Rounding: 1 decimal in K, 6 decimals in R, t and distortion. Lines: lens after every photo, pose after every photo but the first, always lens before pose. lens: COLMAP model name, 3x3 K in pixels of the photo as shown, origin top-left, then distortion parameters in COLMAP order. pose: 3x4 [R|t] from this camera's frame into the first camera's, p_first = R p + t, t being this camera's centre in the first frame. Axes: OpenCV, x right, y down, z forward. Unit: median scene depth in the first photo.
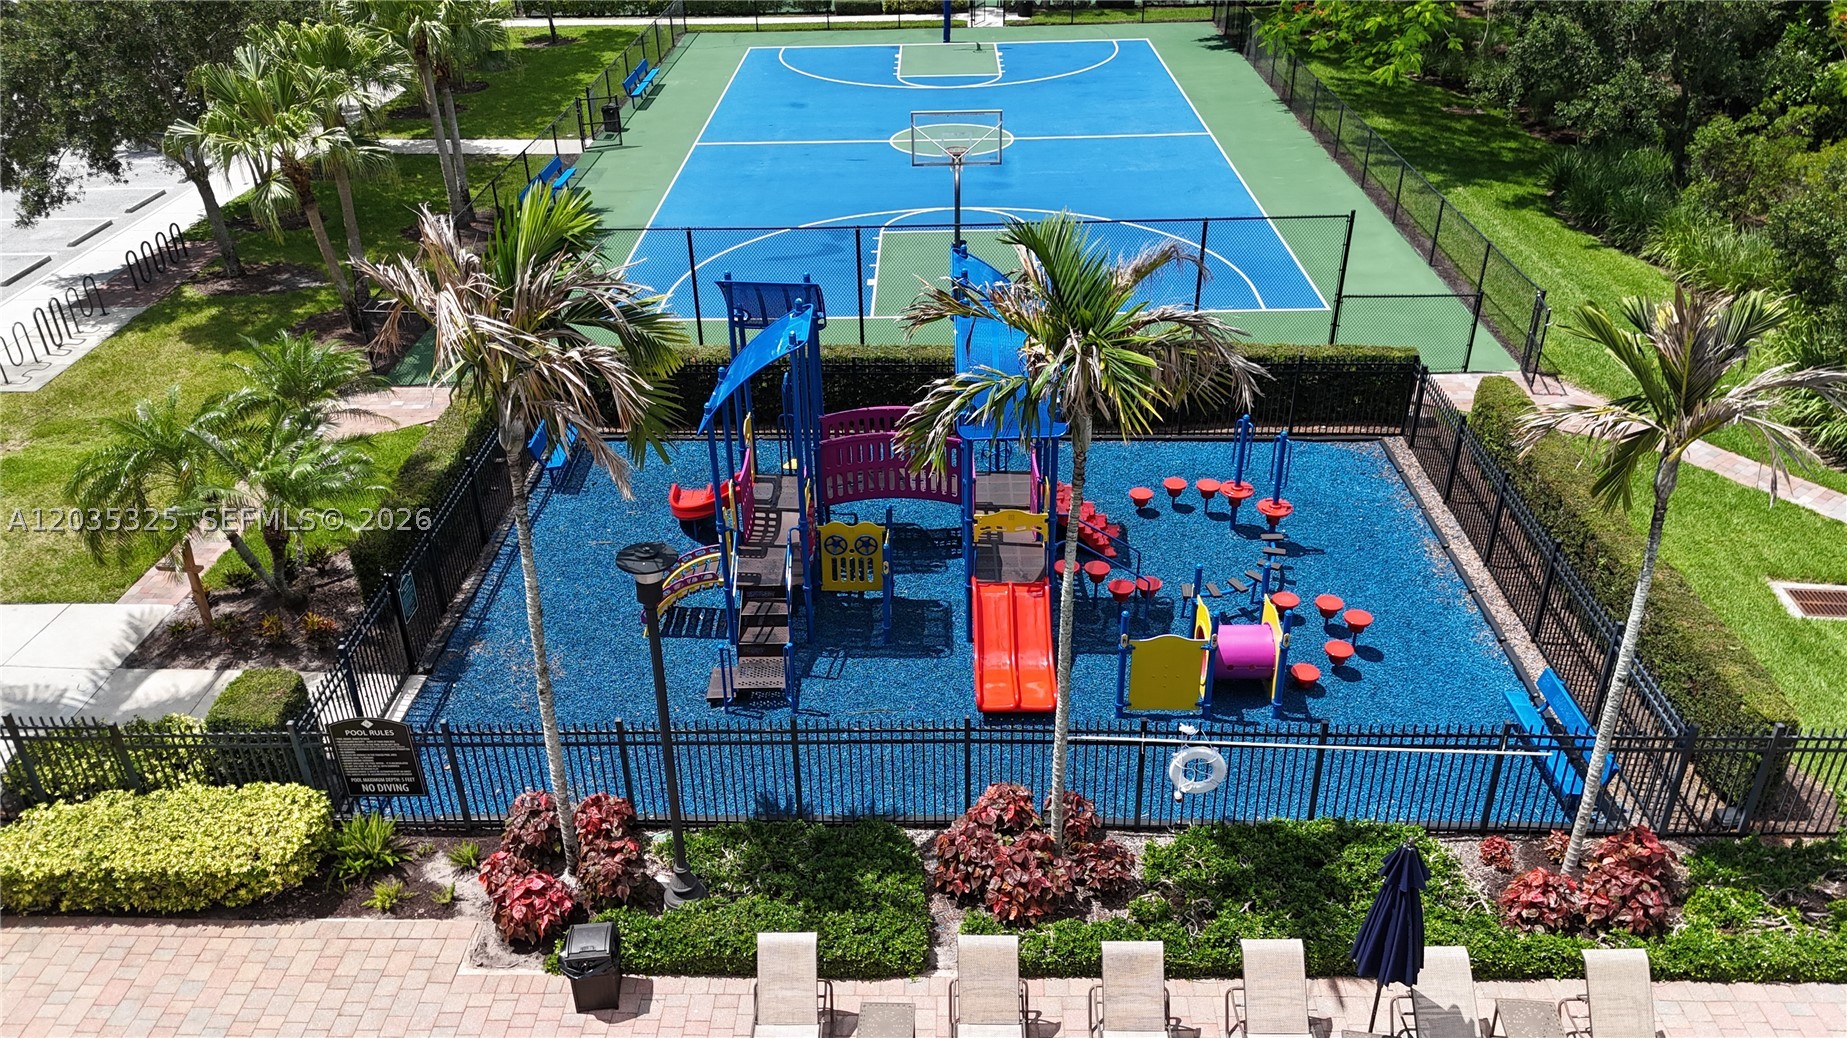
lens RADIAL K [[1356.5, 0, 921.5], [0, 1356.5, 529.4], [0, 0, 1]] dist [0.039557, -0.039779]
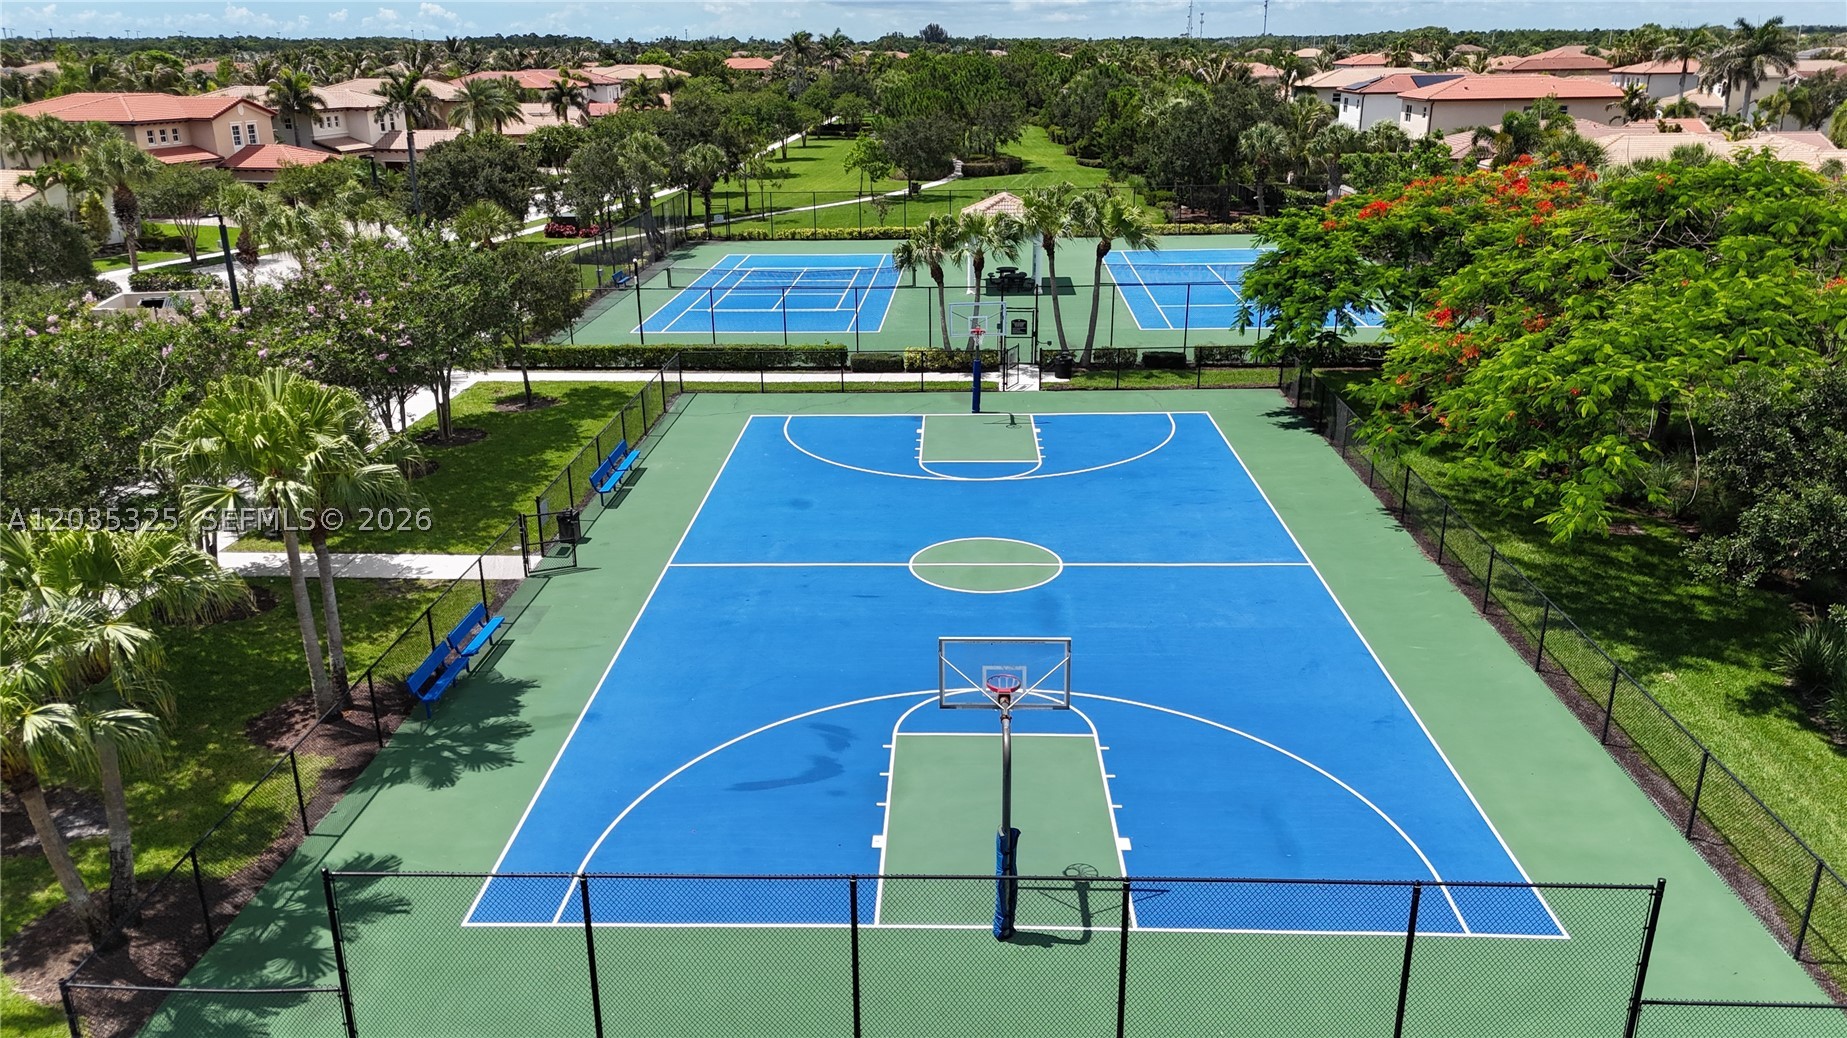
lens RADIAL K [[1356.5, 0, 925.3], [0, 1356.5, 516.1], [0, 0, 1]] dist [0.039557, -0.039779]
pose [[0.999877, 0.011443, -0.010706, -0.004943], [-0.013343, 0.979944, -0.198826, -0.142871], [0.008216, 0.198945, 0.979976, 0.193508]]
